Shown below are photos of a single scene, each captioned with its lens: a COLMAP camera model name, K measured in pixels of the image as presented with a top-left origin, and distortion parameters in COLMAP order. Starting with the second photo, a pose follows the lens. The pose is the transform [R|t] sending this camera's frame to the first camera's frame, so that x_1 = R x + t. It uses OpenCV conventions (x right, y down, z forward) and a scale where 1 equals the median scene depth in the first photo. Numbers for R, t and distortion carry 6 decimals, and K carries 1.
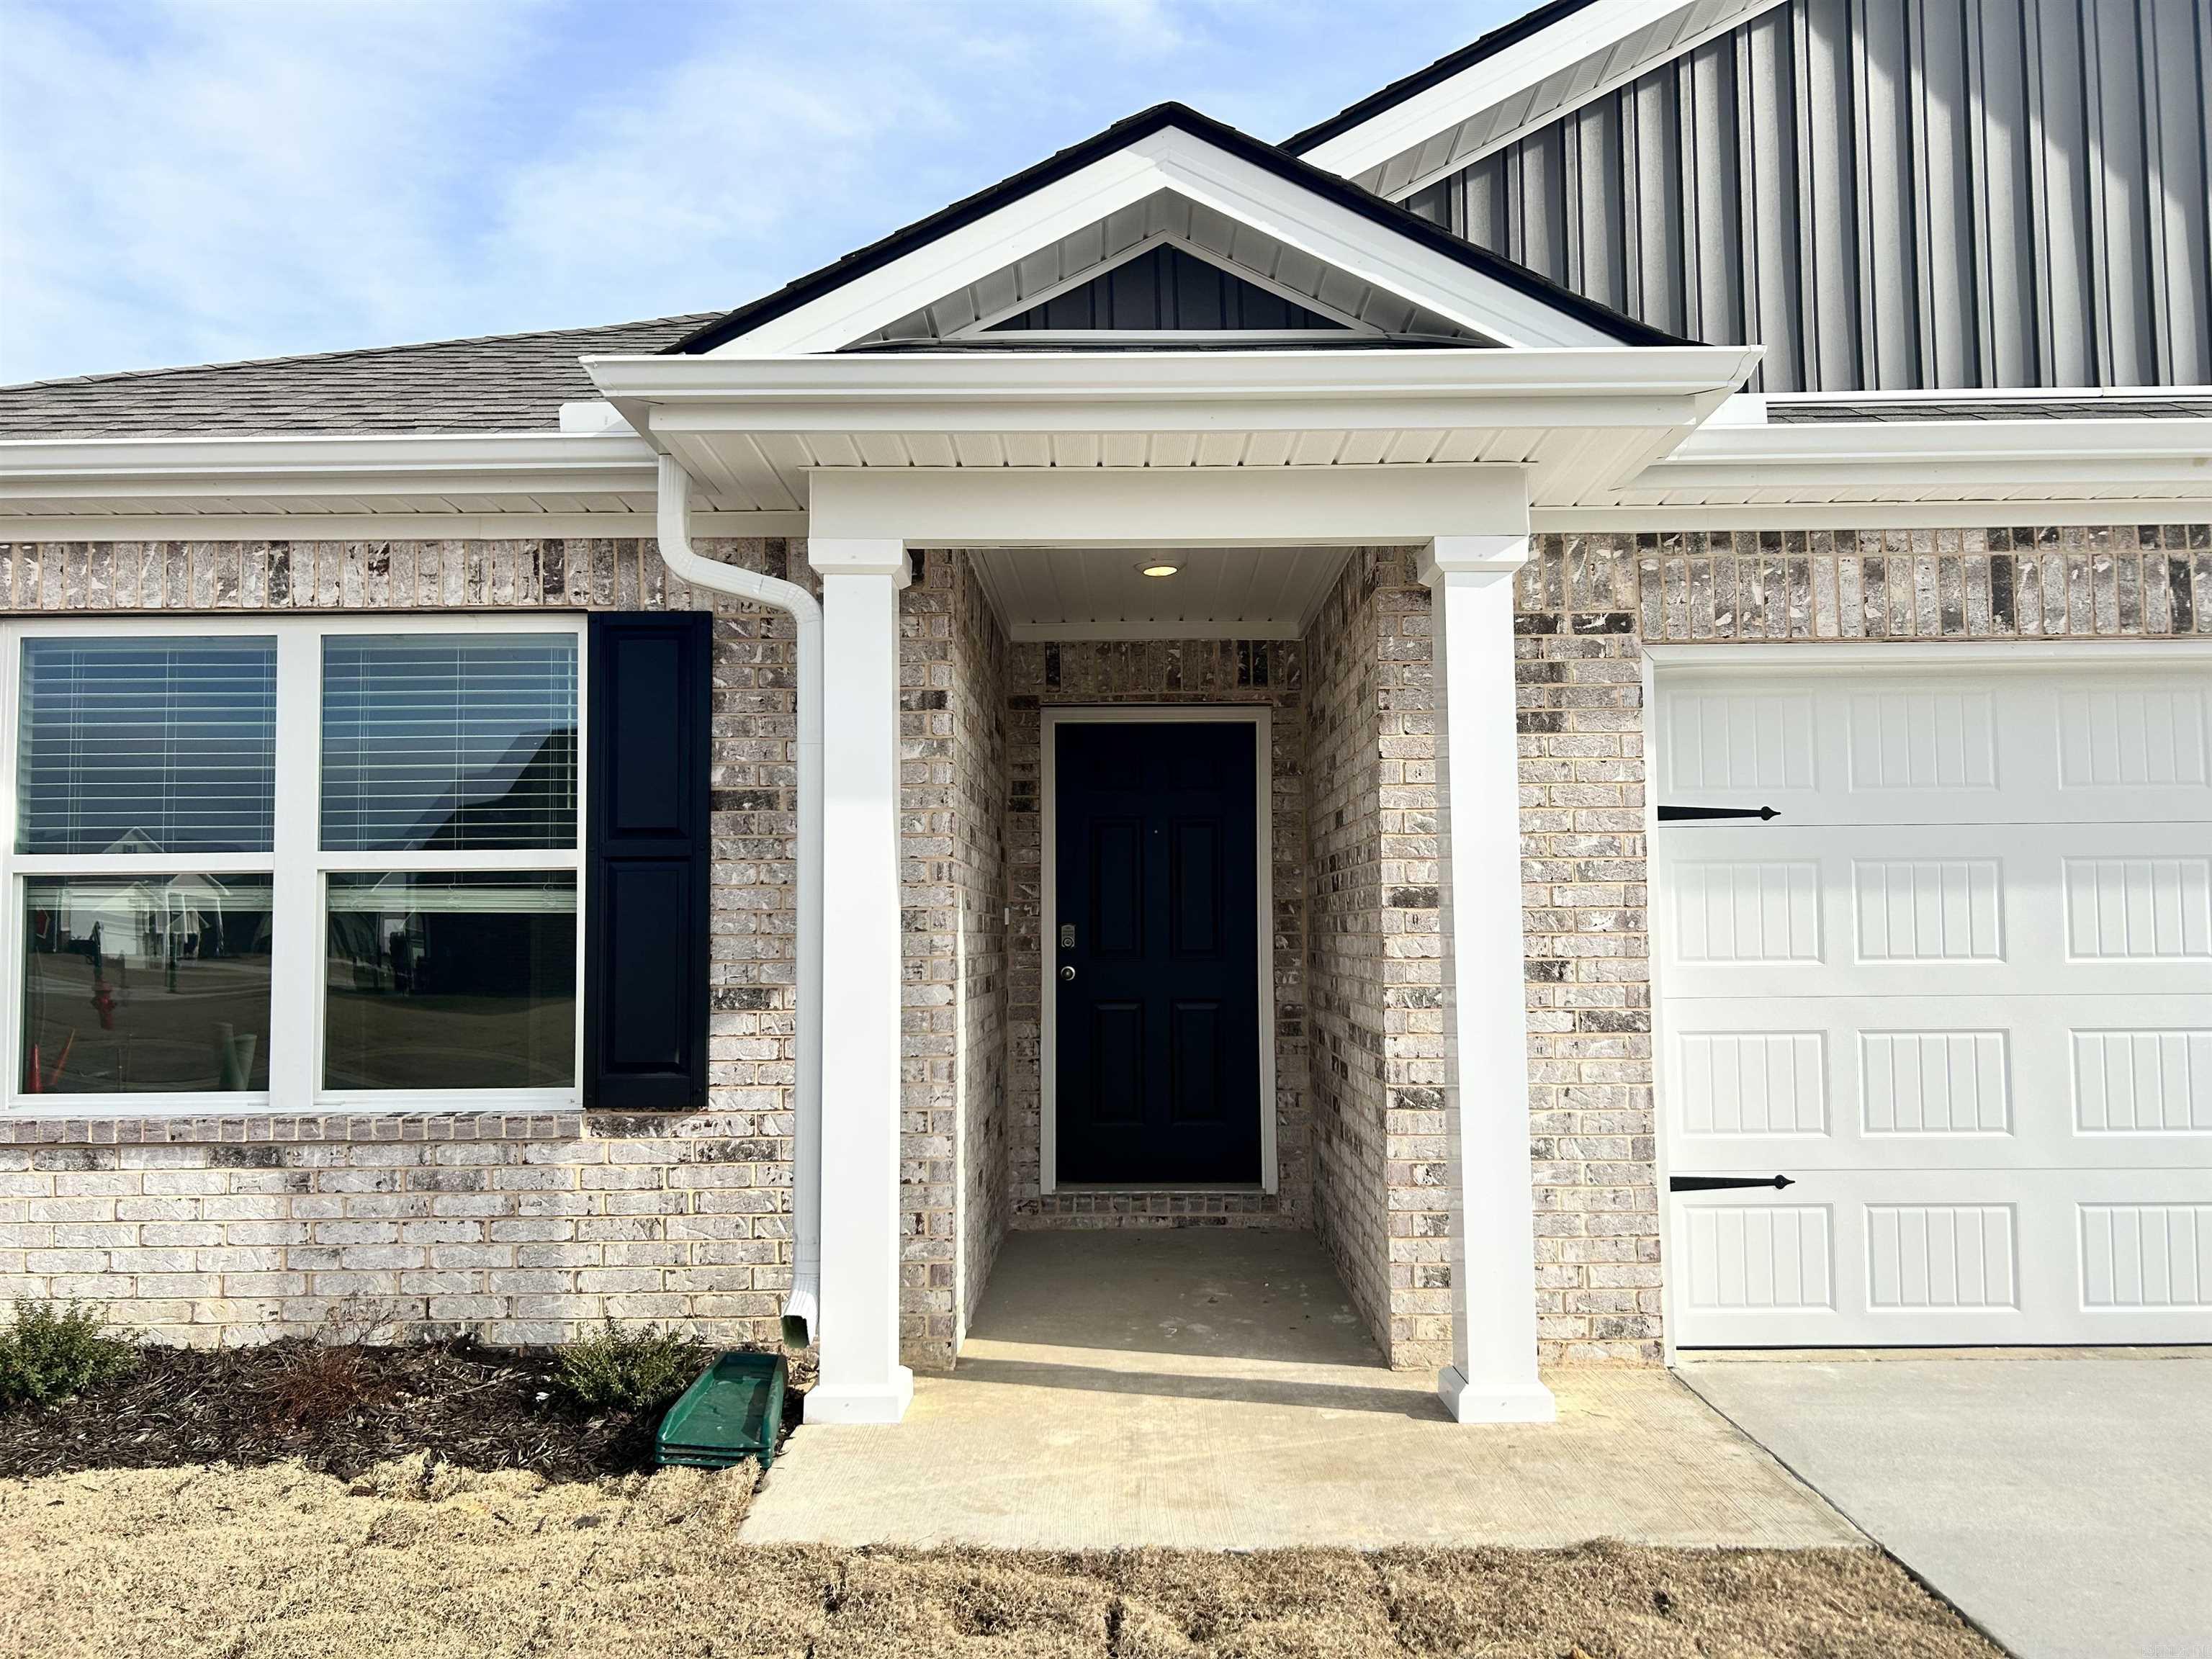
lens RADIAL K [[1672.8, 0, 1113.8], [0, 1672.8, 834.5], [0, 0, 1]] dist [0.065708, -0.078980]
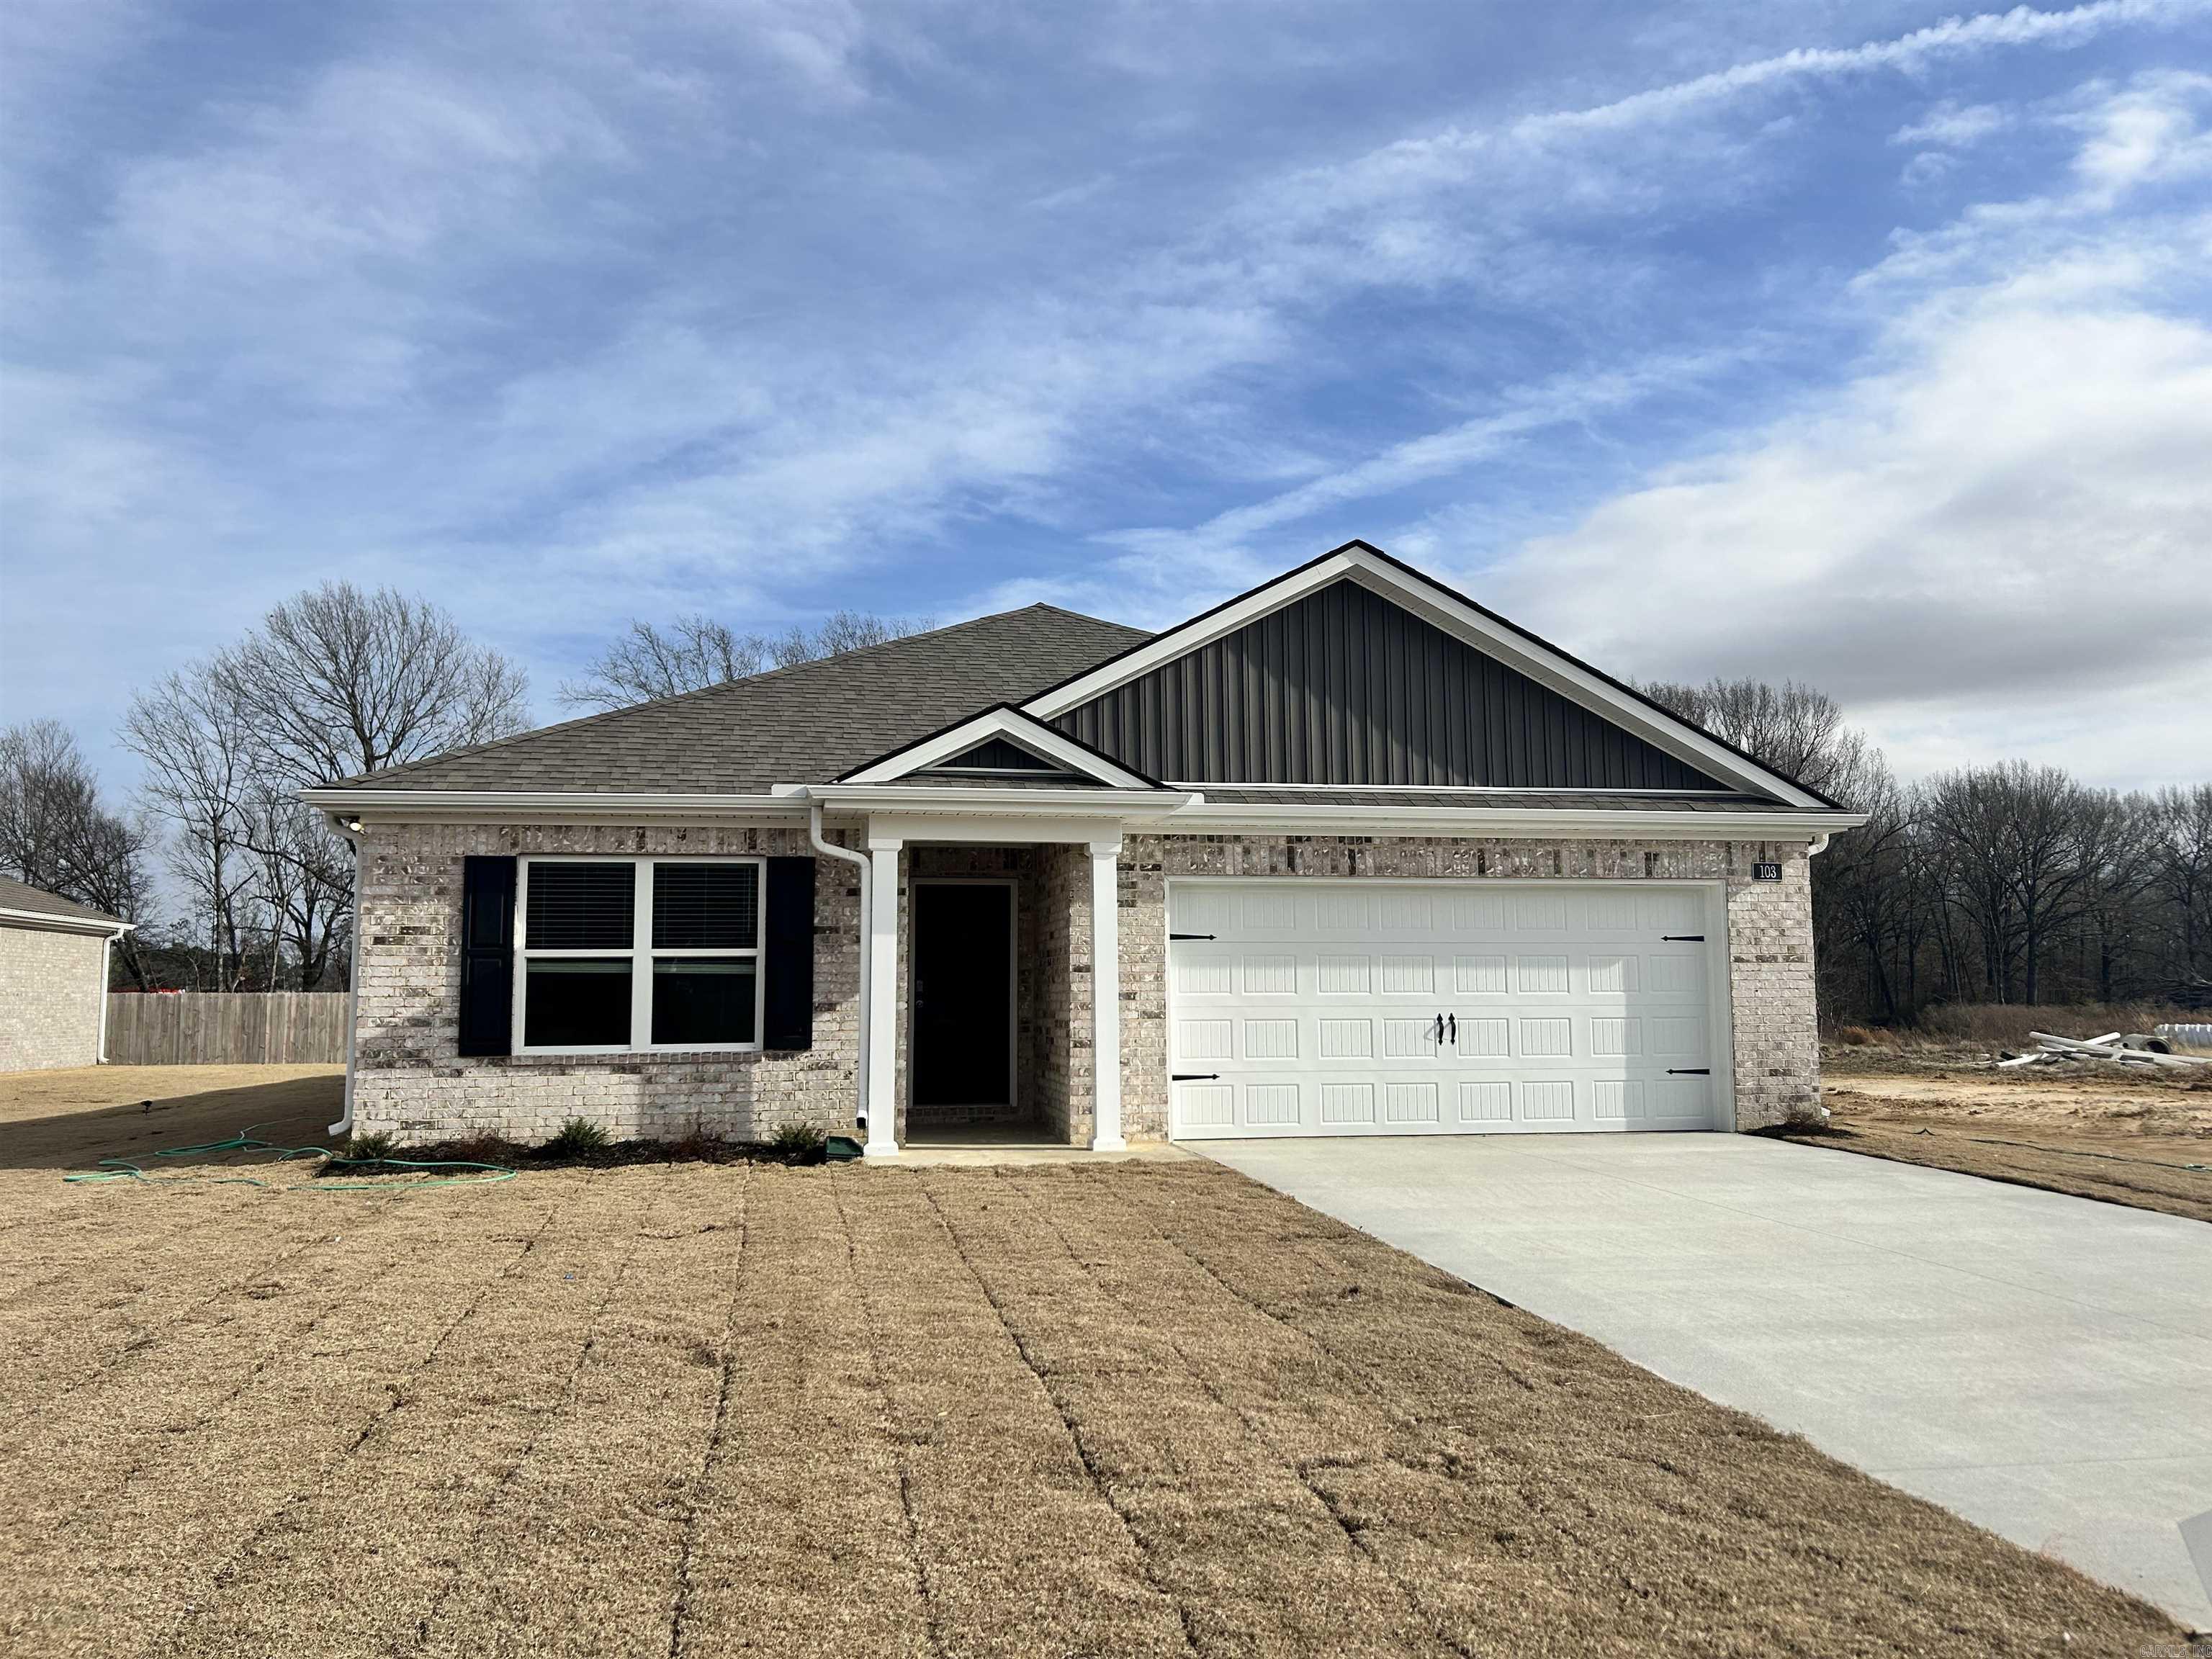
lens RADIAL K [[1672.8, 0, 1113.8], [0, 1672.8, 824.4], [0, 0, 1]] dist [0.065708, -0.078980]
pose [[0.981414, 0.021116, 0.190740, -0.283315], [-0.012557, 0.998864, -0.045971, -0.070487], [-0.191494, 0.042722, 0.980564, -1.632795]]
